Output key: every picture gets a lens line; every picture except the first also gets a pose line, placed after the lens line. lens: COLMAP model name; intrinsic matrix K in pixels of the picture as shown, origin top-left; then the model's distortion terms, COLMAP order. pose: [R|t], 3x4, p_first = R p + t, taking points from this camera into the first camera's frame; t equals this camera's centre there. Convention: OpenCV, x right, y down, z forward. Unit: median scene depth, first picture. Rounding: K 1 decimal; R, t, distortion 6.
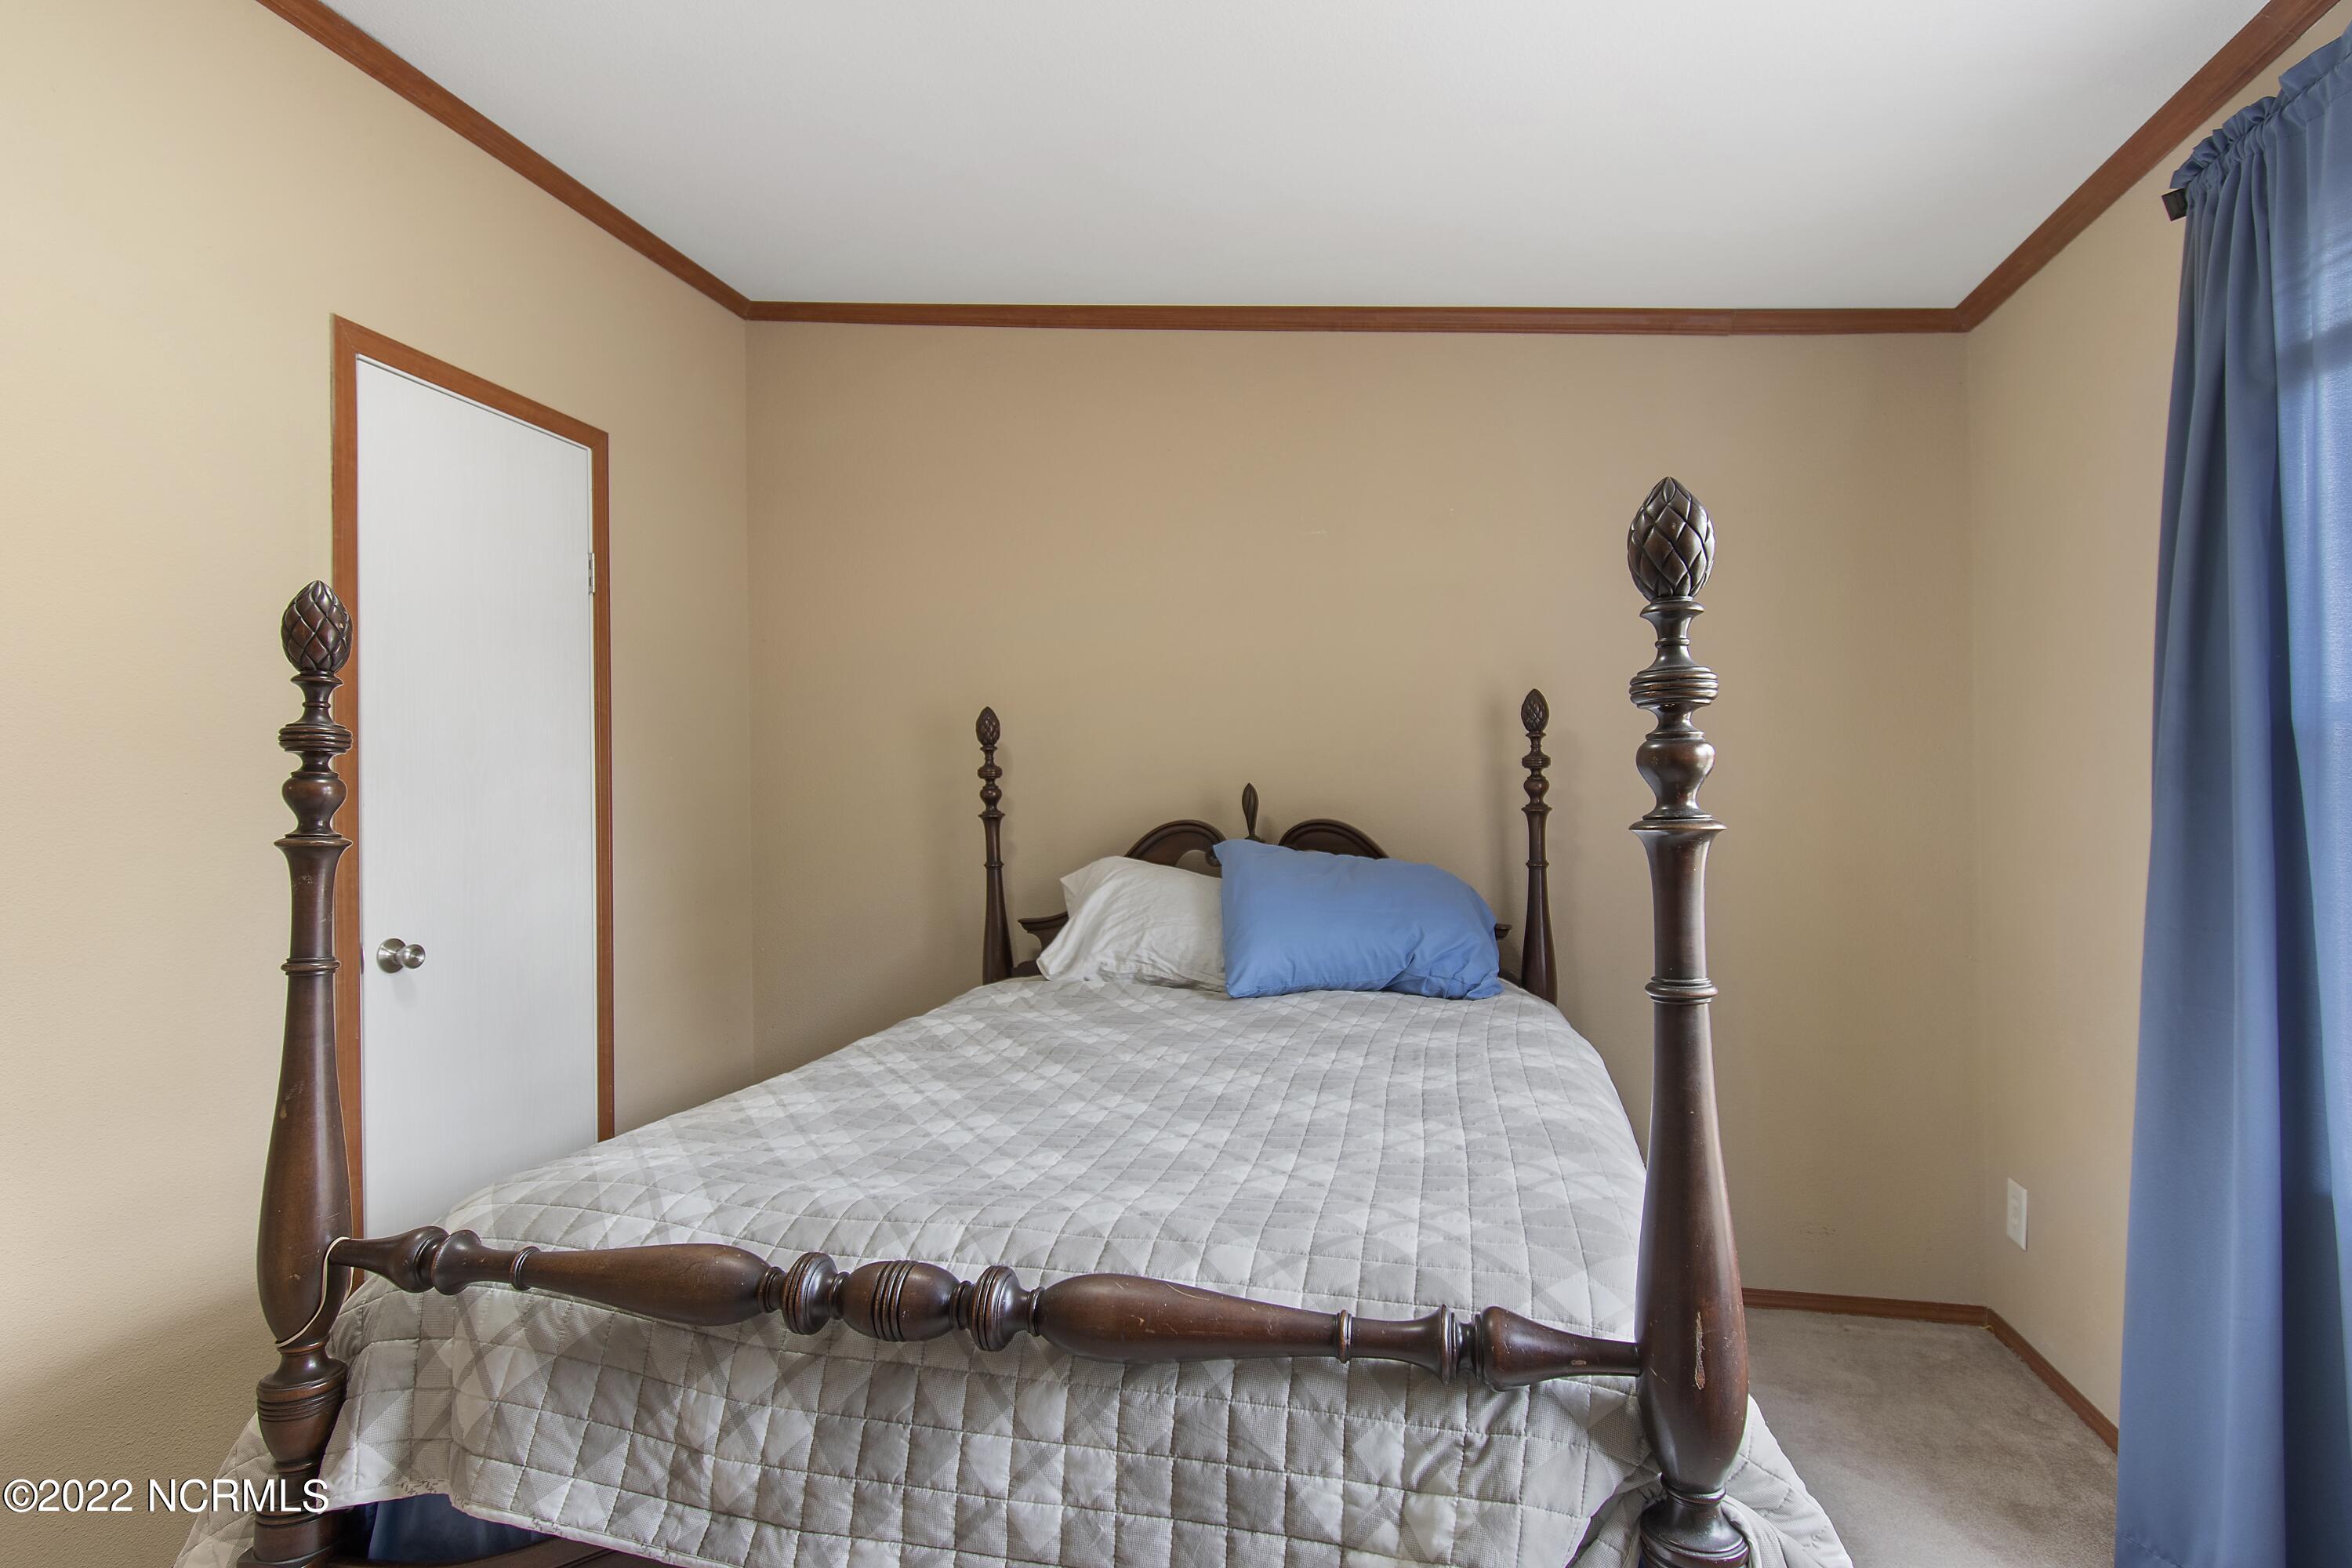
lens RADIAL K [[1214.1, 0, 1174.5], [0, 1214.1, 812.0], [0, 0, 1]] dist [-0.001318, -0.001037]
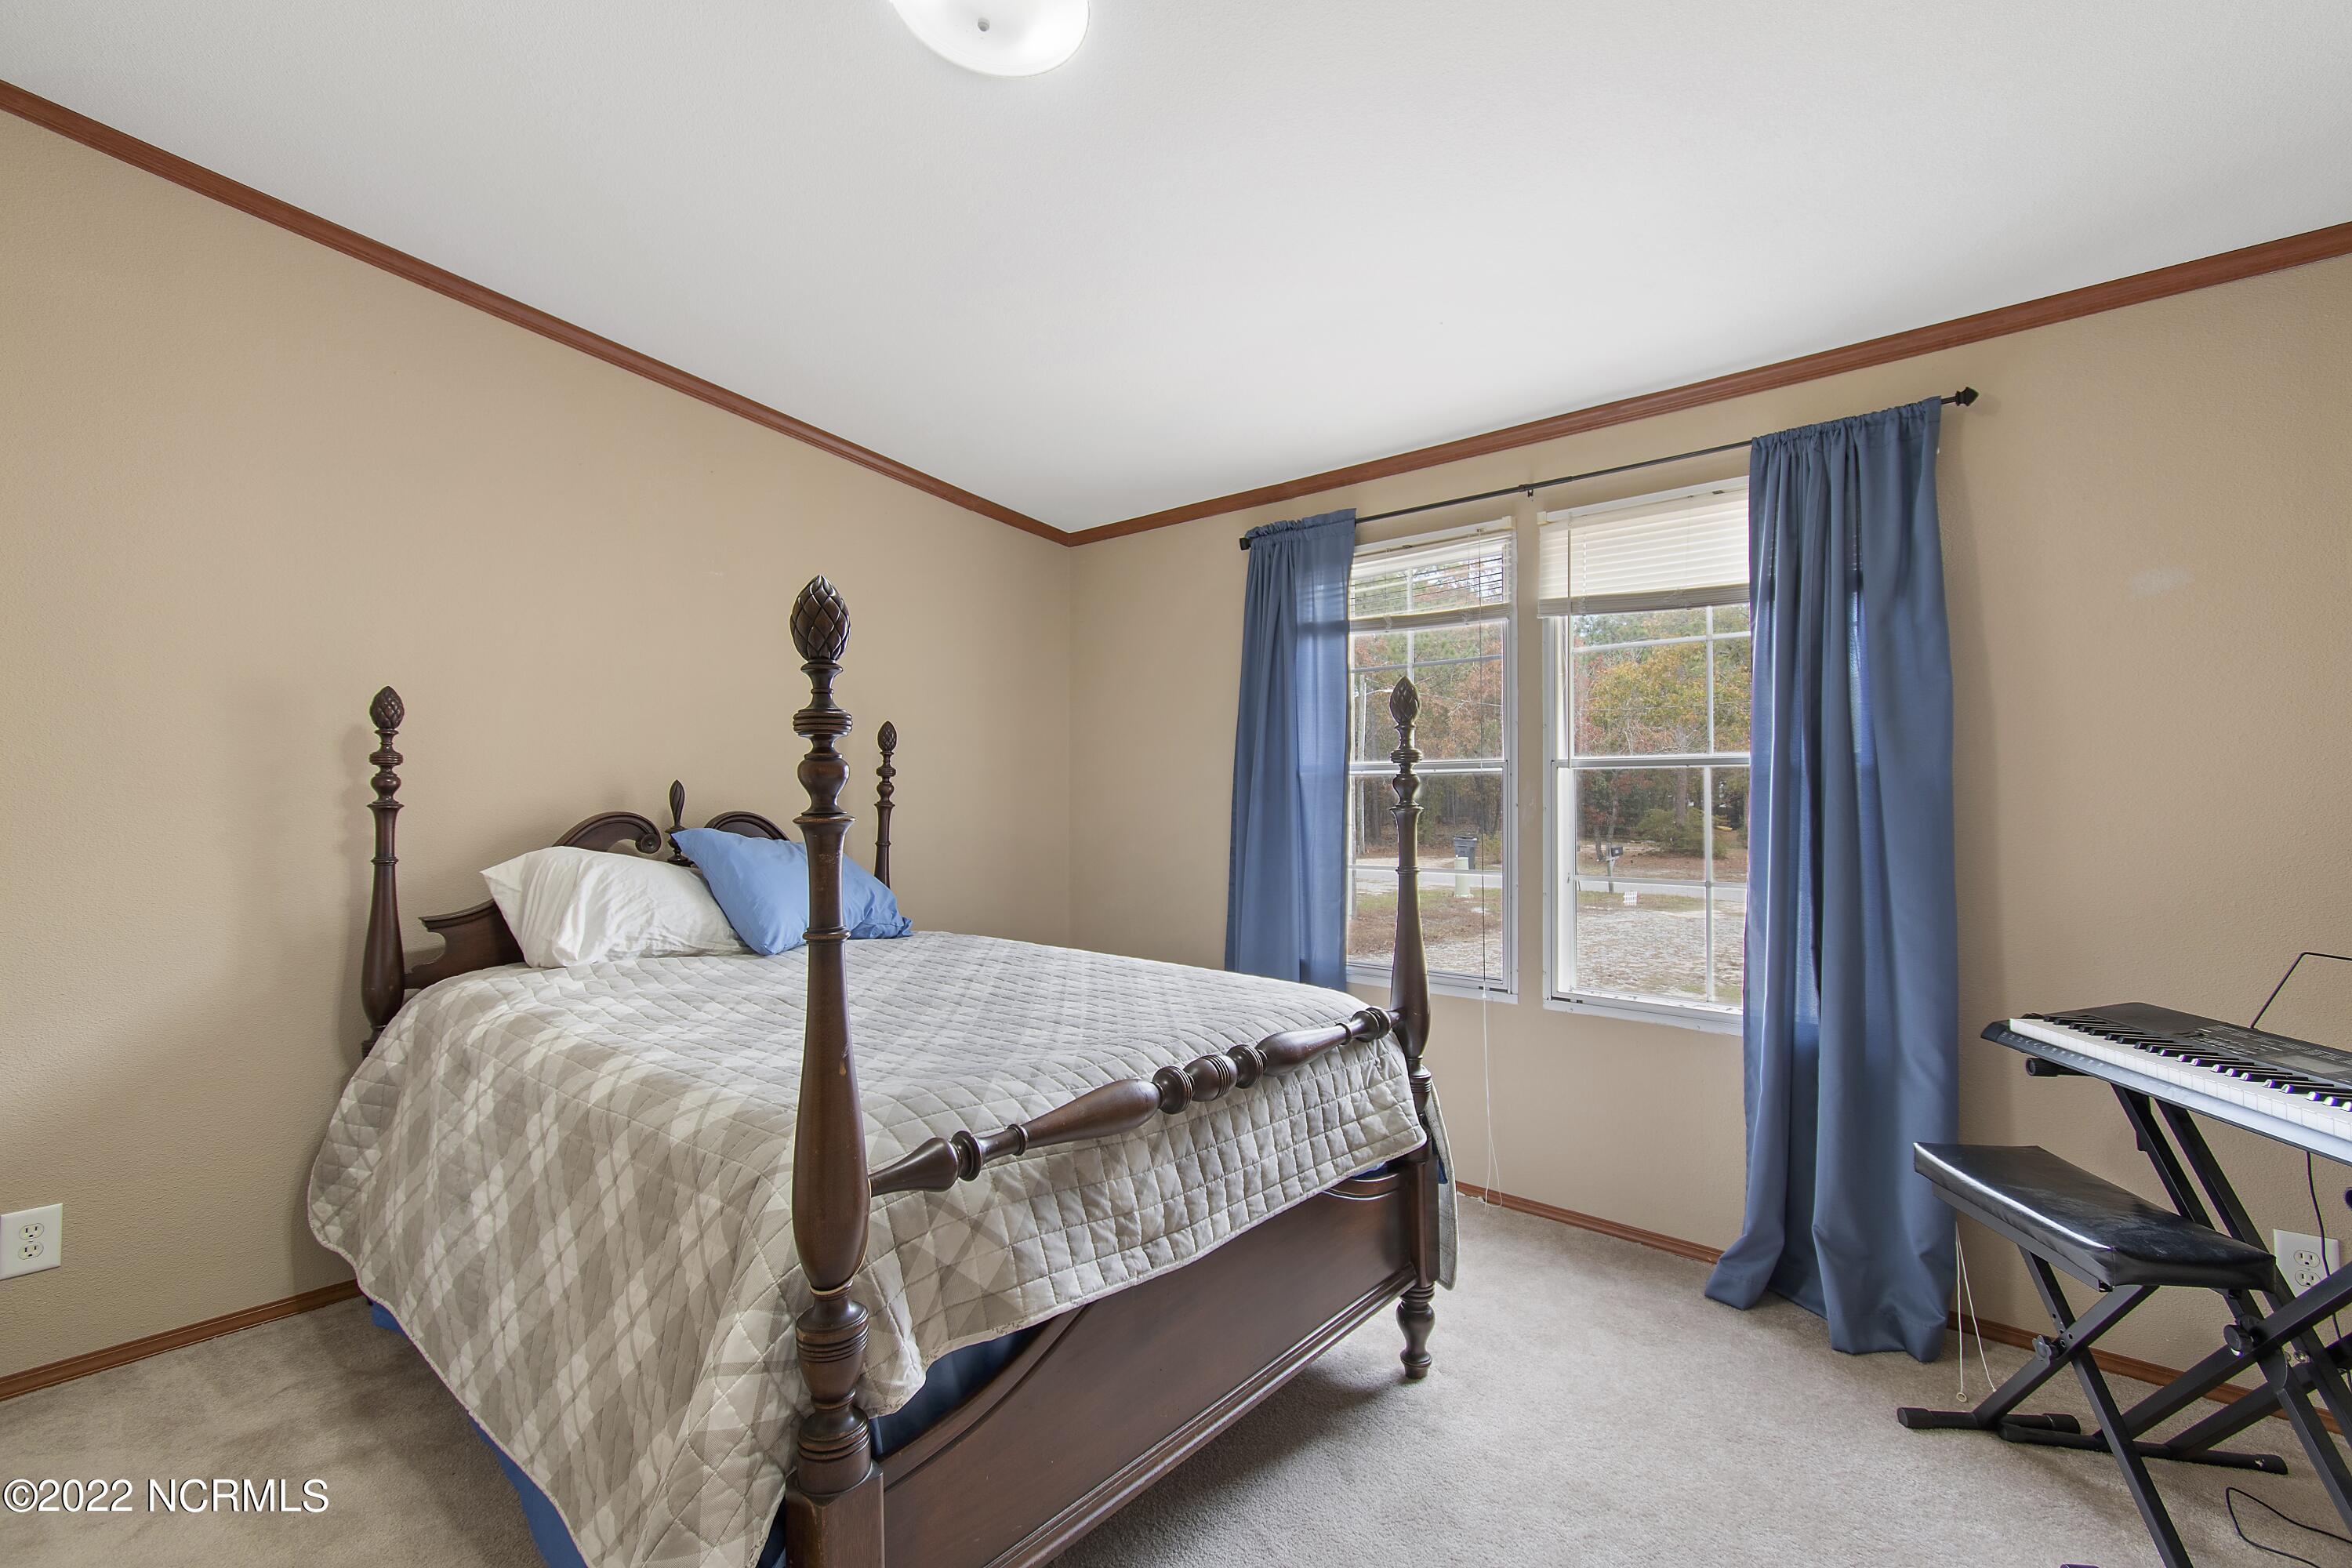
lens RADIAL K [[1028.8, 0, 1173.9], [0, 1028.8, 794.0], [0, 0, 1]] dist [0.000115, -0.000008]
pose [[0.468246, 0.019399, 0.883385, -1.436283], [-0.003813, 0.999794, -0.019935, 0.017821], [-0.883590, 0.005966, 0.468223, 0.310320]]
